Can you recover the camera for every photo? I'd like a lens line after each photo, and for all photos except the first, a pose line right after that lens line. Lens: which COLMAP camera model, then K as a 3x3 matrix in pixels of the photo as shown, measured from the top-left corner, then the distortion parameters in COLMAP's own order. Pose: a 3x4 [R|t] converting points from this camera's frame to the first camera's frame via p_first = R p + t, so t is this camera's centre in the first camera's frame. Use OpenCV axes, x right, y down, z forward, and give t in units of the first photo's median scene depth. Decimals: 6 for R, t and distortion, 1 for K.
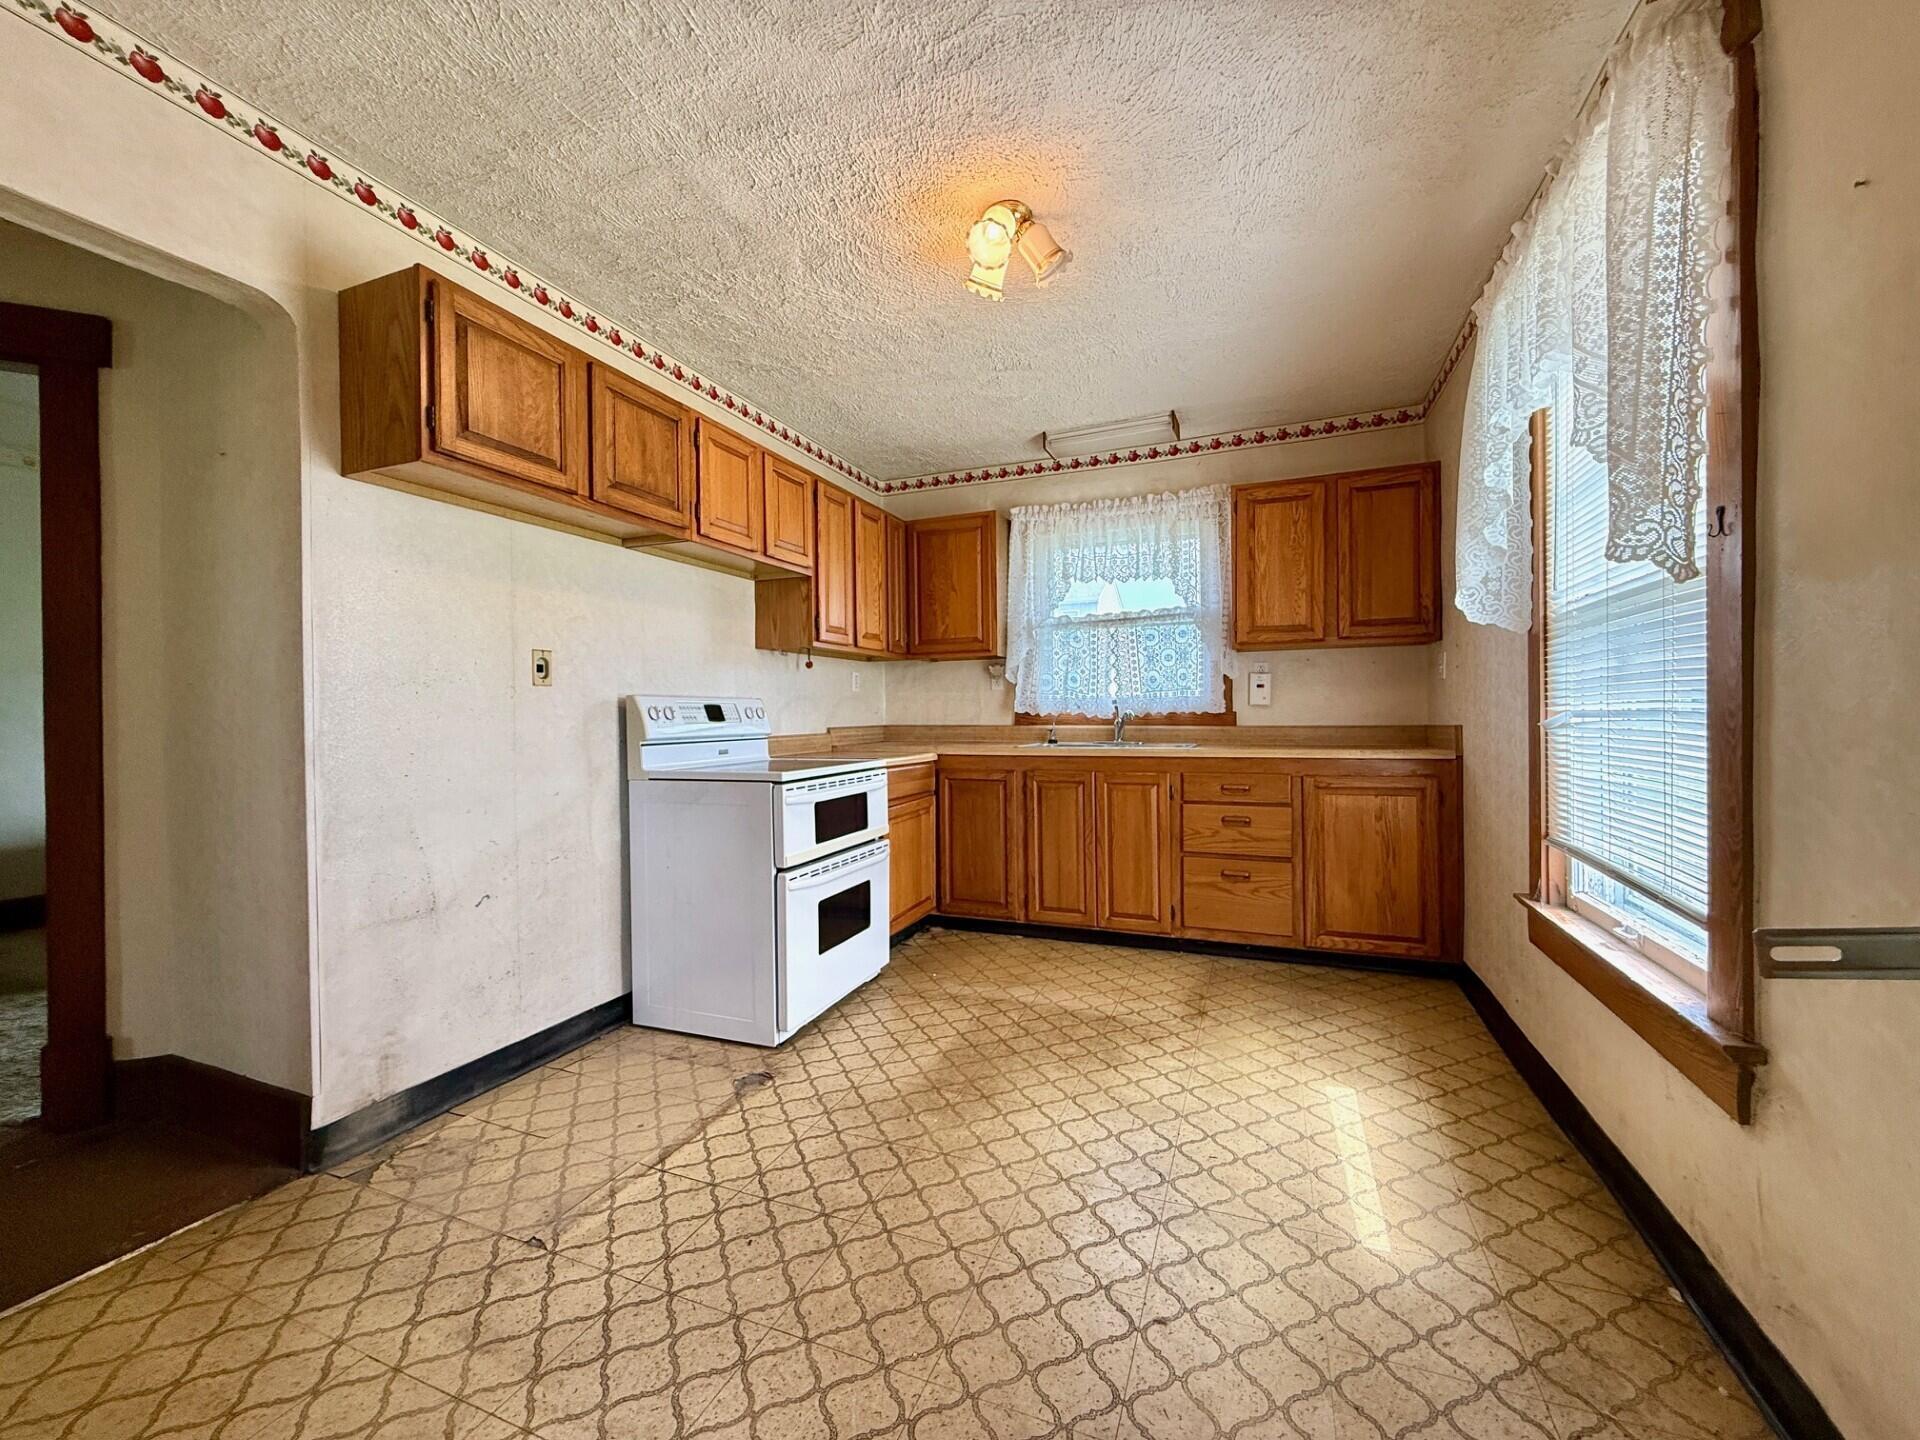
lens RADIAL K [[767.0, 0, 958.1], [0, 767.0, 719.1], [0, 0, 1]] dist [0.000377, -0.000030]
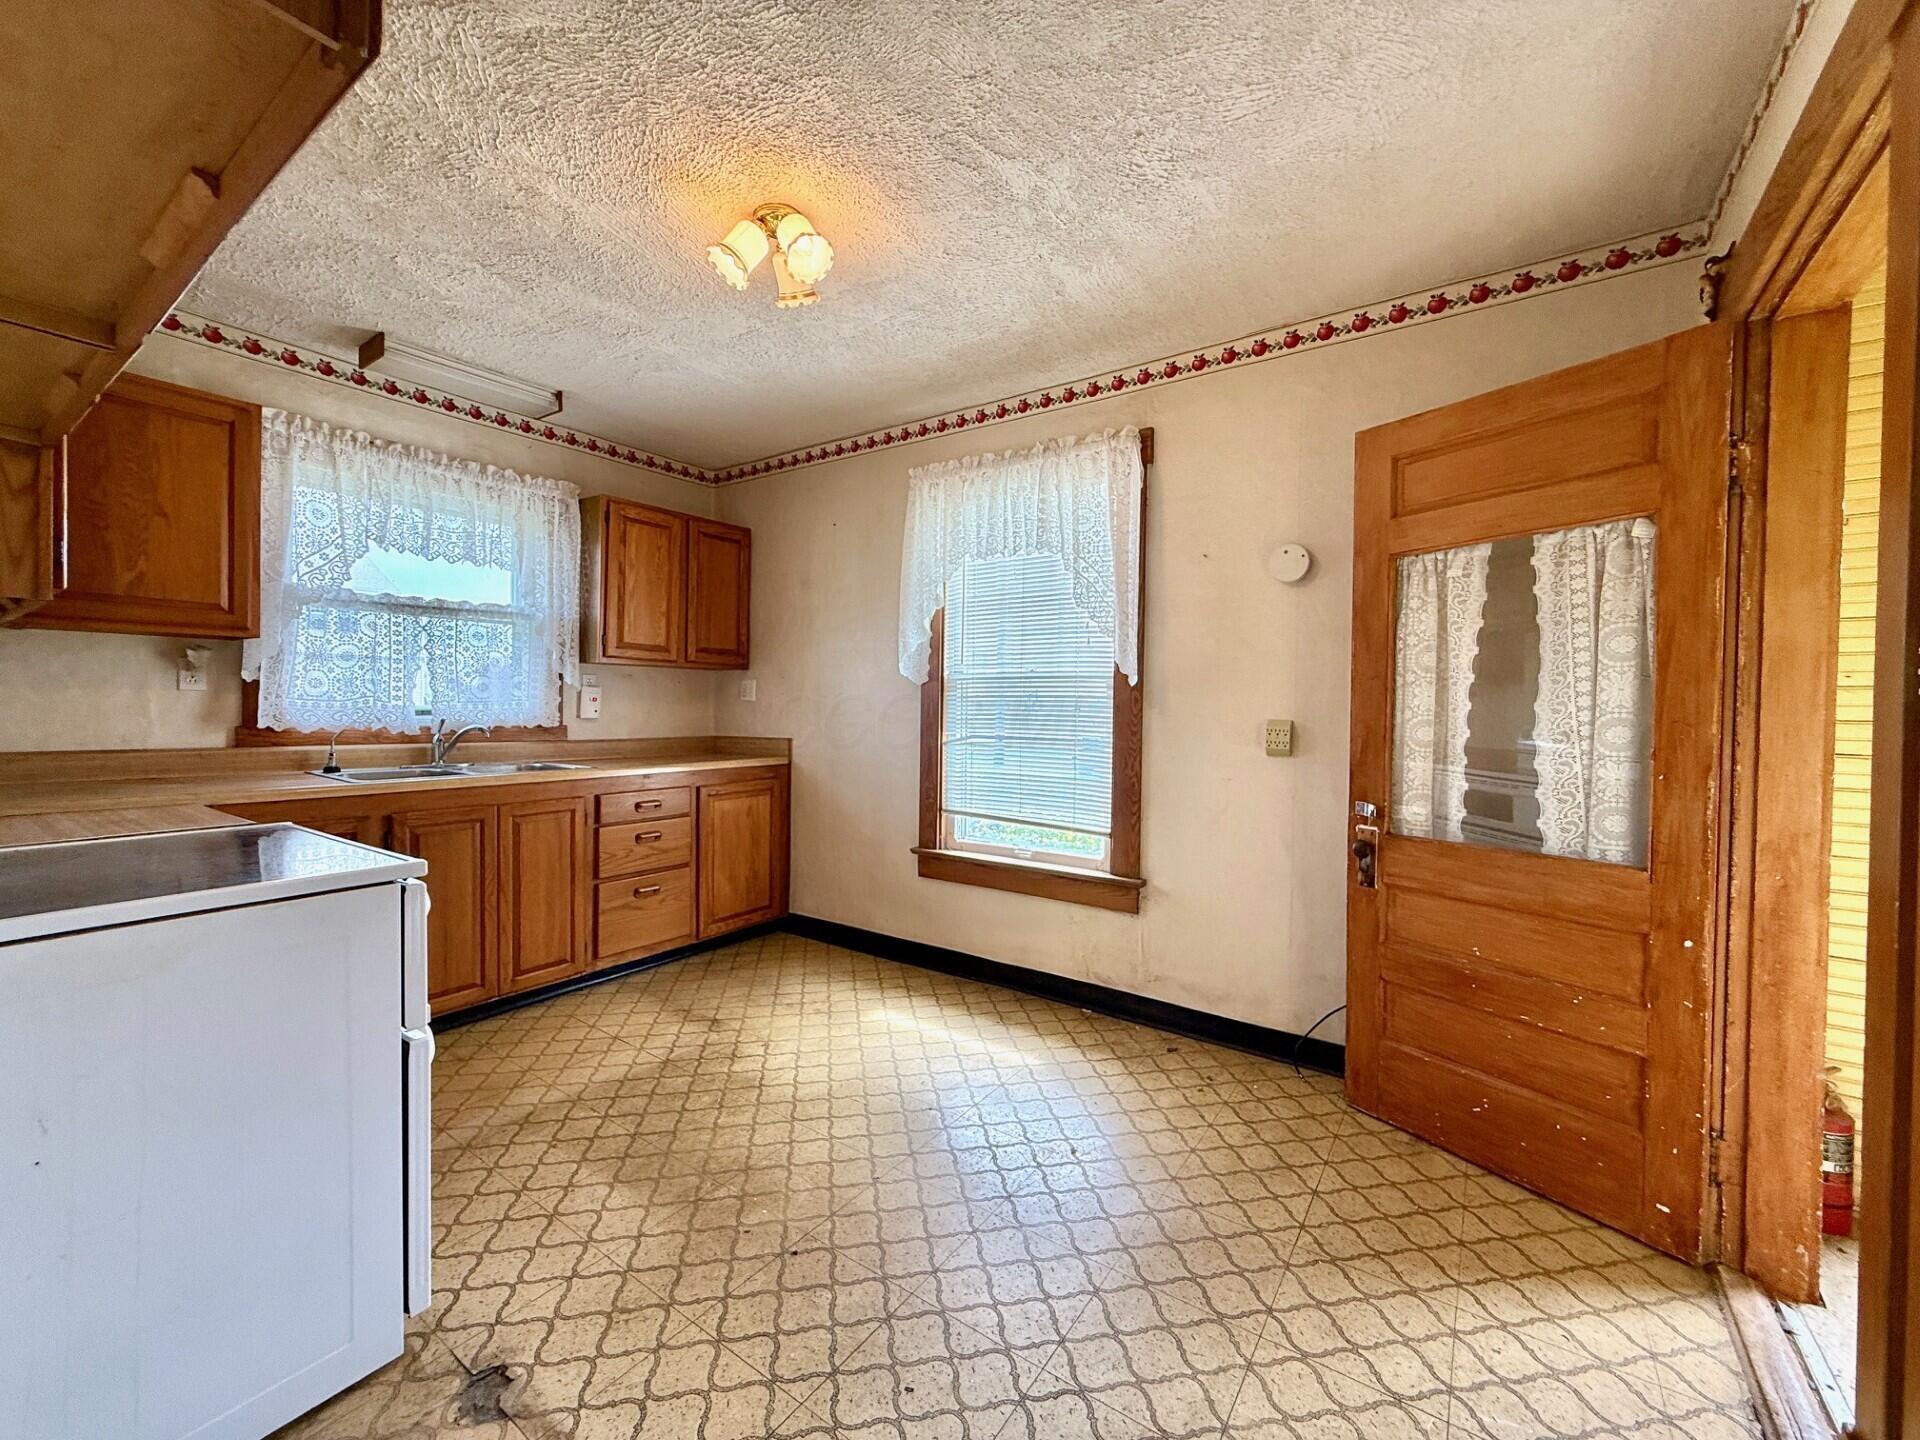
lens RADIAL K [[767.0, 0, 958.1], [0, 767.0, 719.1], [0, 0, 1]] dist [0.000377, -0.000030]
pose [[0.227911, -0.003090, 0.973677, -0.570775], [-0.010372, 0.999931, 0.005601, -0.035008], [-0.973627, -0.011375, 0.227864, 0.400824]]
